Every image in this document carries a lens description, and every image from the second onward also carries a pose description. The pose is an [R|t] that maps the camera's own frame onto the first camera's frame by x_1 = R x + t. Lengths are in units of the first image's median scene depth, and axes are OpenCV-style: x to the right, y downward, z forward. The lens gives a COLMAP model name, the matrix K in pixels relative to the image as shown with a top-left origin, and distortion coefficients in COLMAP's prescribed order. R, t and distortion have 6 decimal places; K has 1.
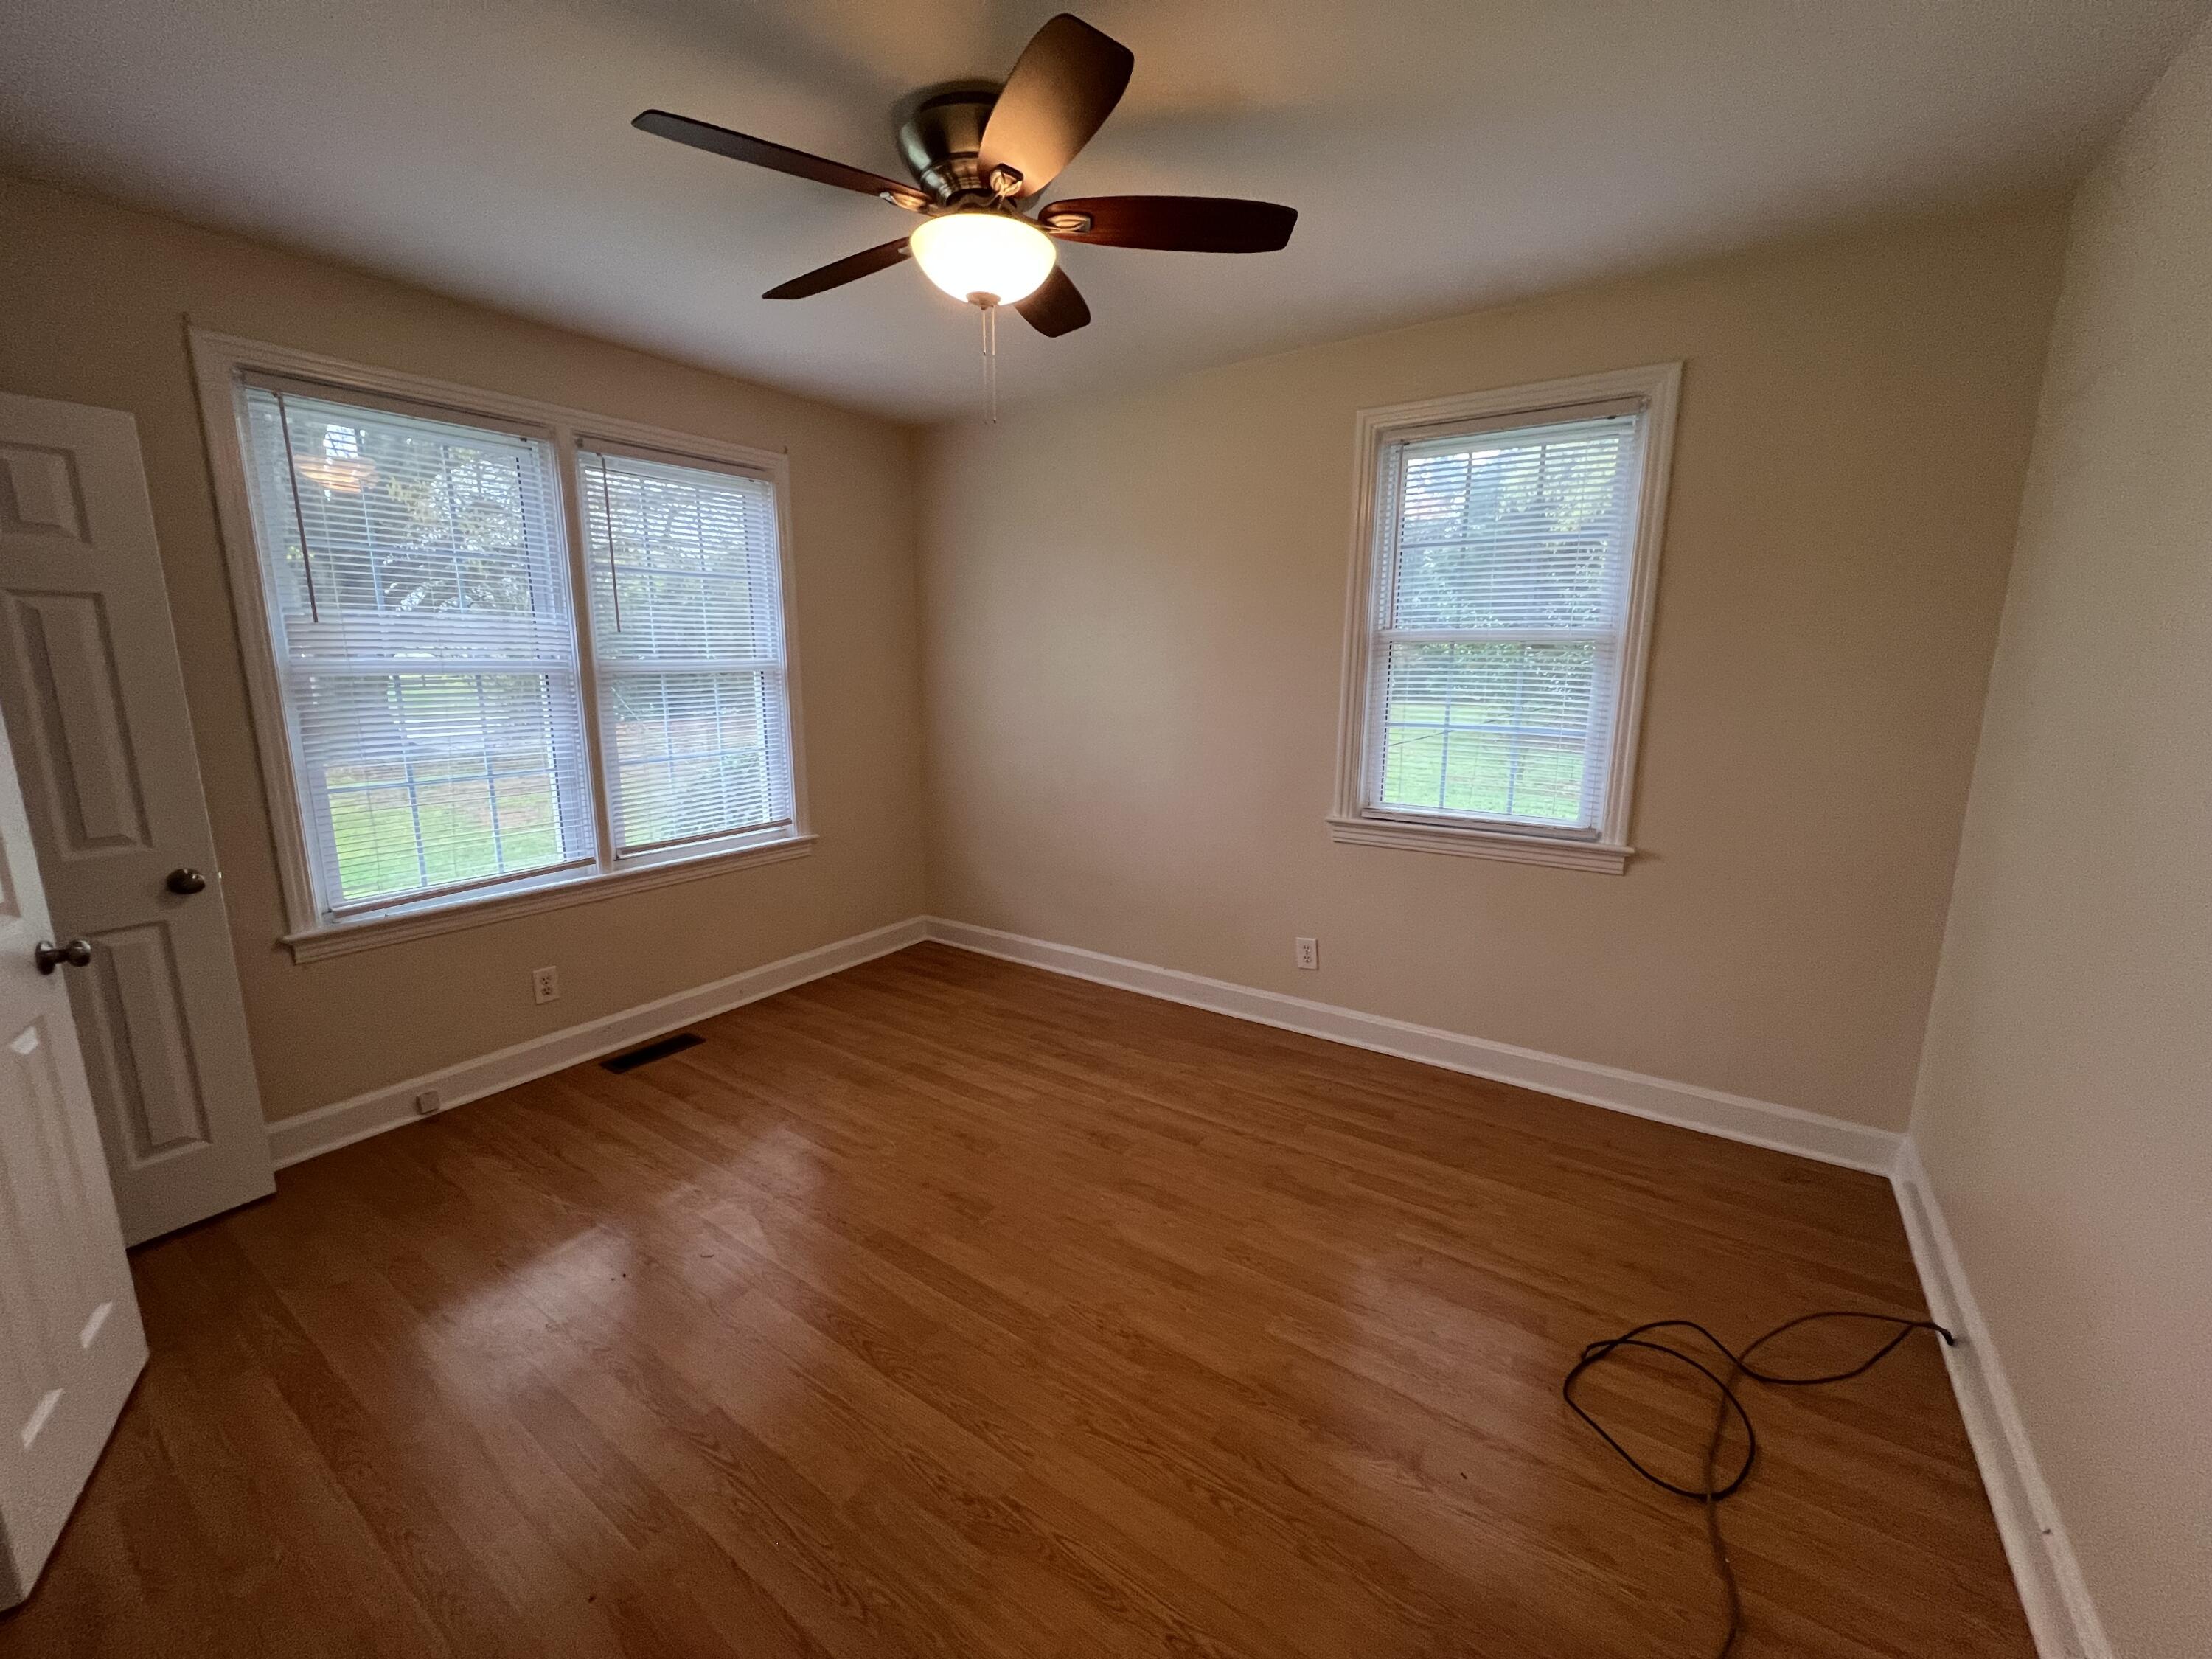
lens RADIAL K [[888.8, 0, 1099.9], [0, 888.8, 824.9], [0, 0, 1]] dist [-0.000768, -0.000104]
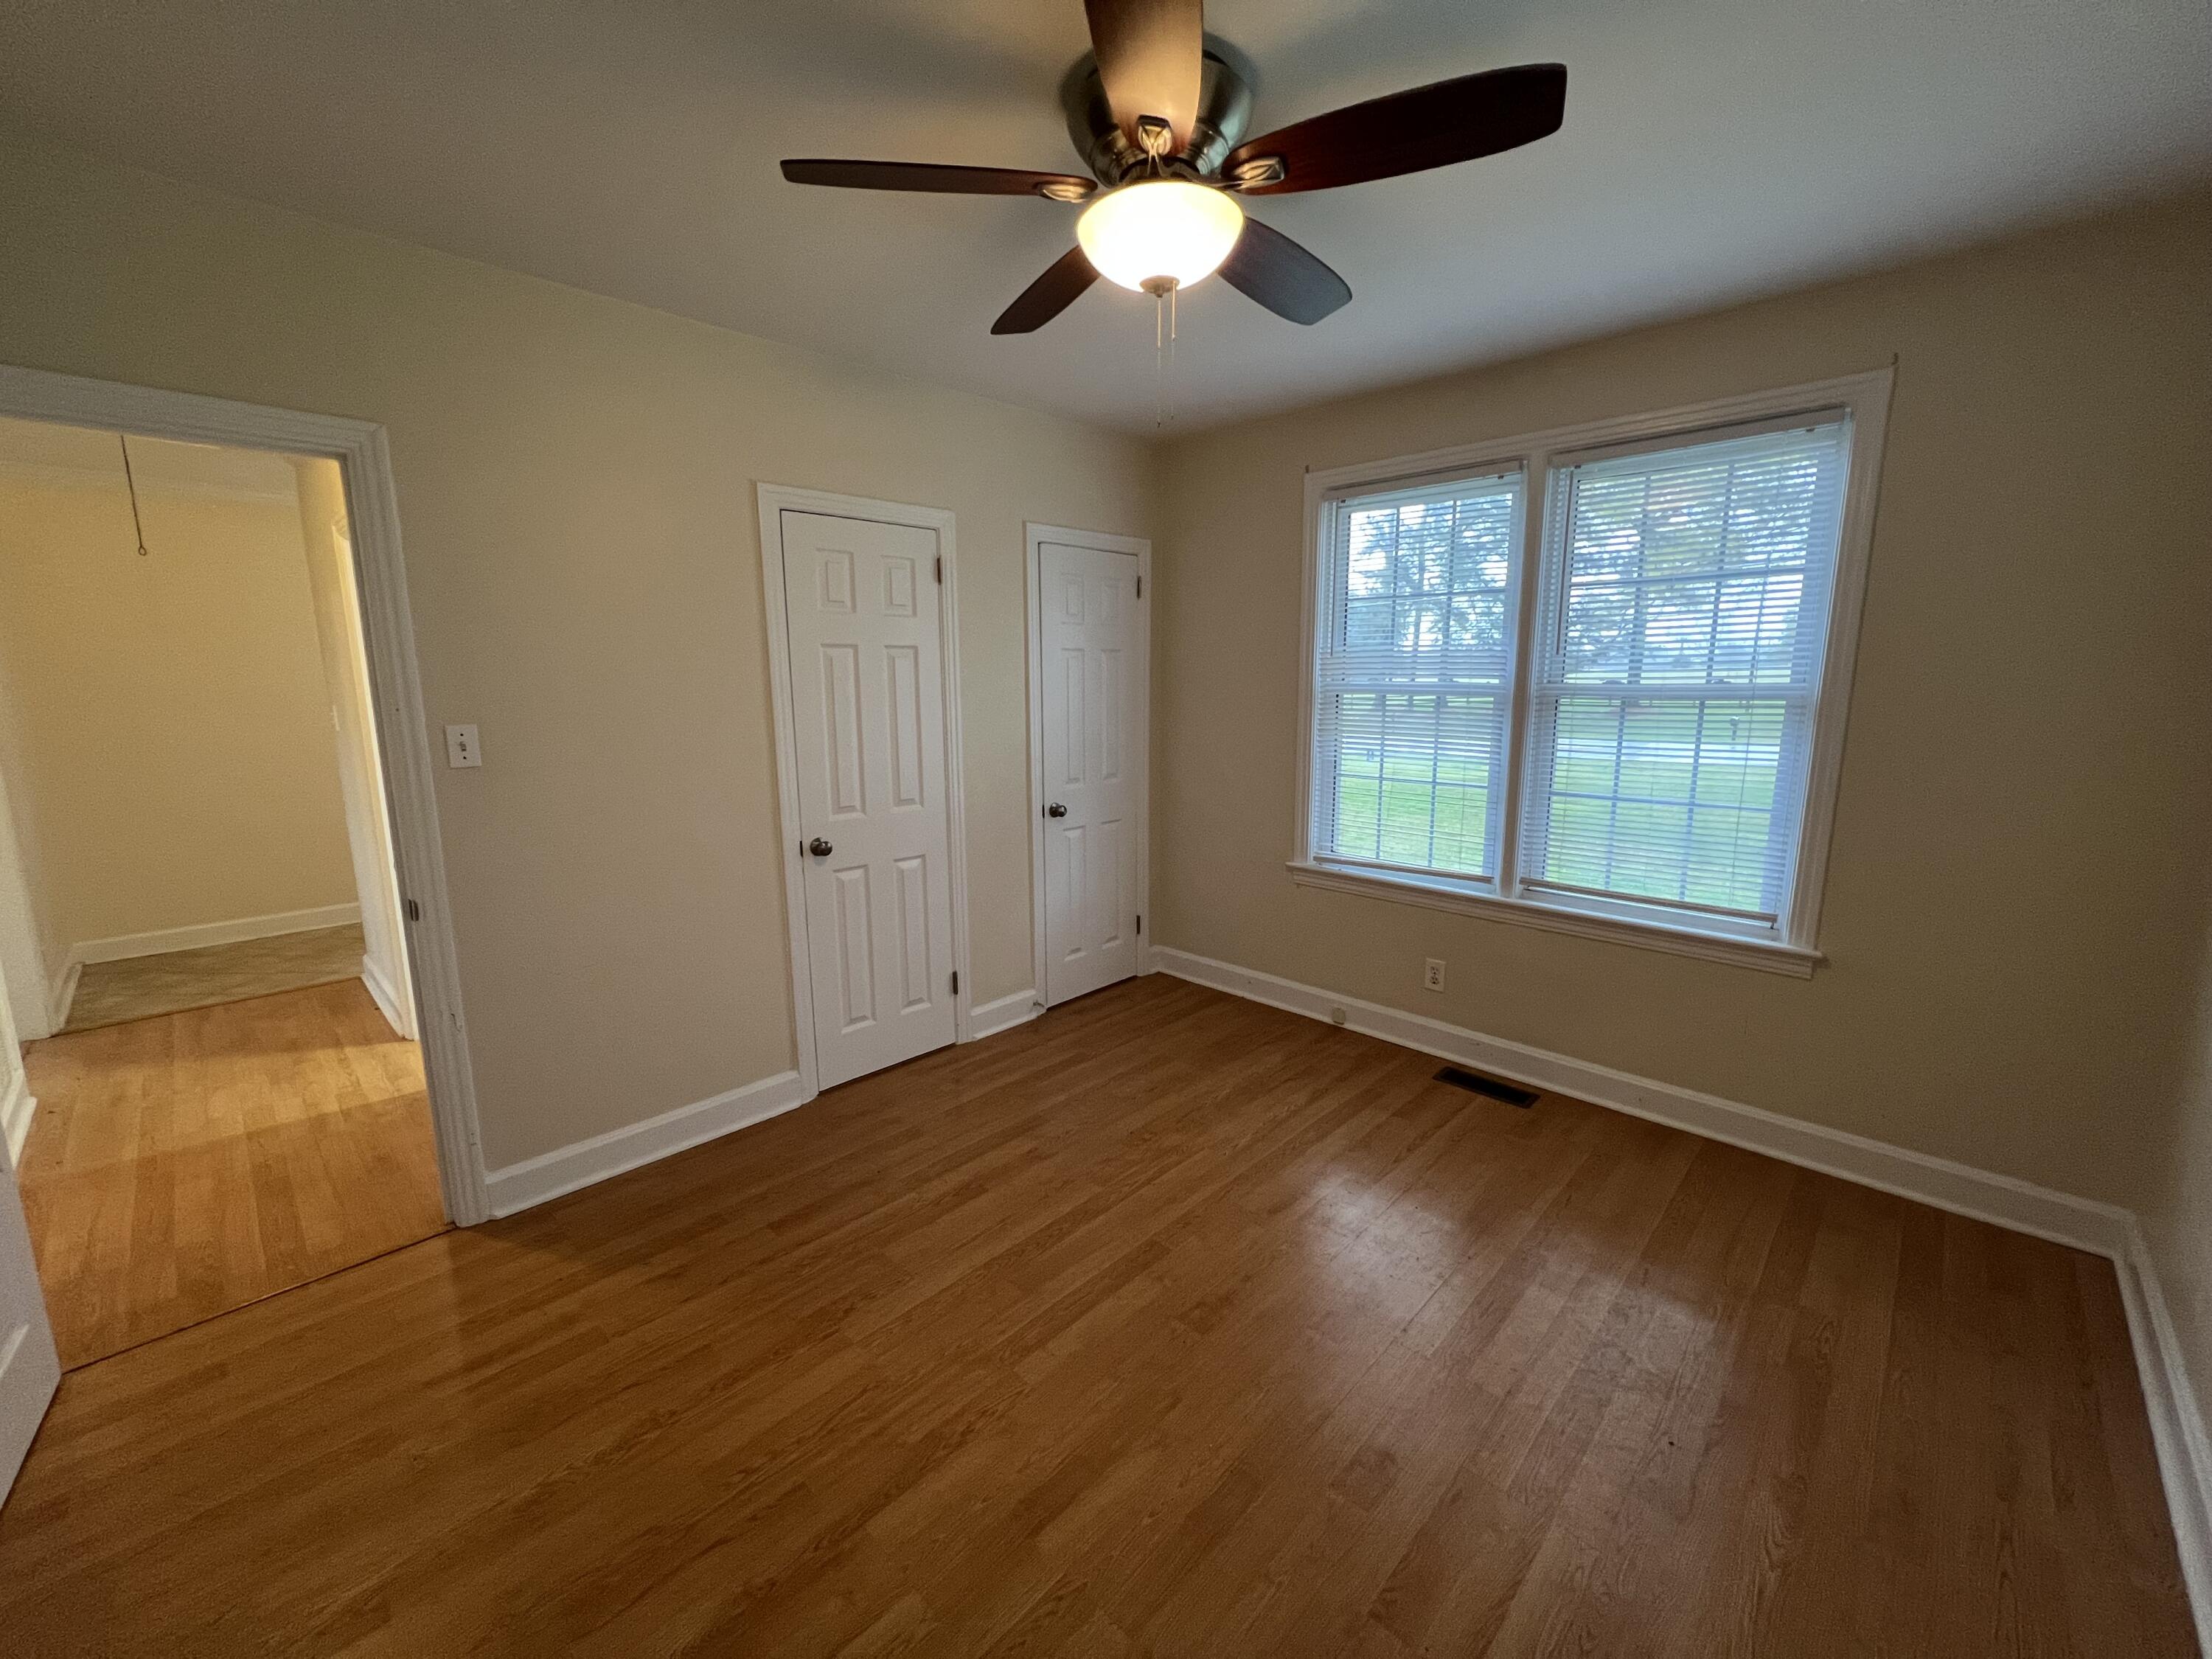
lens RADIAL K [[888.8, 0, 1104.0], [0, 888.8, 826.4], [0, 0, 1]] dist [-0.000768, -0.000104]
pose [[-0.171512, 0.169389, -0.970511, 0.508248], [-0.177366, 0.963703, 0.199546, -0.151369], [0.969085, 0.206360, -0.135242, 0.734088]]
